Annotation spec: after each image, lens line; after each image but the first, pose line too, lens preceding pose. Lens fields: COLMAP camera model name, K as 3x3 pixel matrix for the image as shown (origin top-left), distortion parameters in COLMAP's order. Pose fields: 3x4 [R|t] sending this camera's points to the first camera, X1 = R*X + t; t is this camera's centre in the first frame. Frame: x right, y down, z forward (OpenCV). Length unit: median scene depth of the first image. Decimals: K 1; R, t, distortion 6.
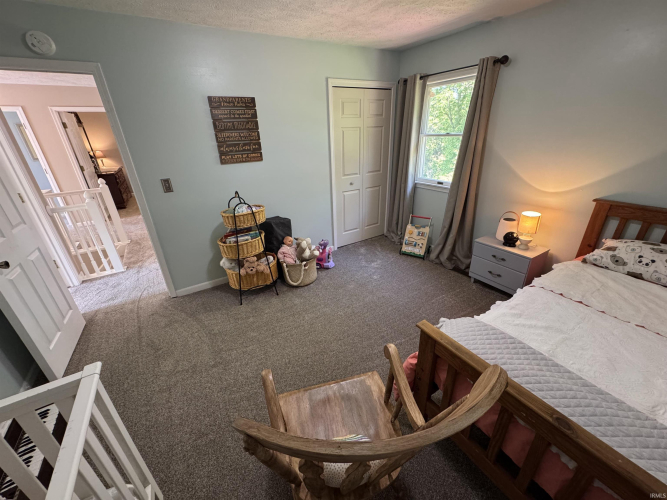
lens RADIAL K [[265.9, 0, 333.4], [0, 265.9, 250.6], [0, 0, 1]] dist [0.001497, -0.000886]
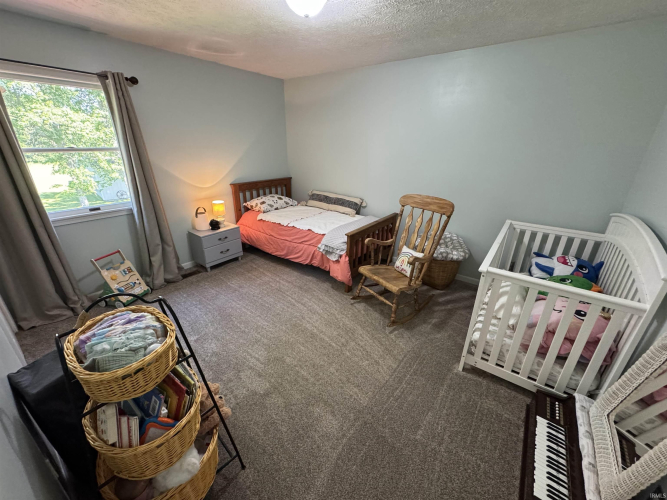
lens RADIAL K [[265.9, 0, 333.5], [0, 265.9, 249.5], [0, 0, 1]] dist [0.001497, -0.000886]
pose [[-0.361459, -0.321319, 0.875272, -0.758534], [0.386130, 0.802874, 0.454200, -0.316344], [-0.848676, 0.502143, -0.166136, 0.766736]]
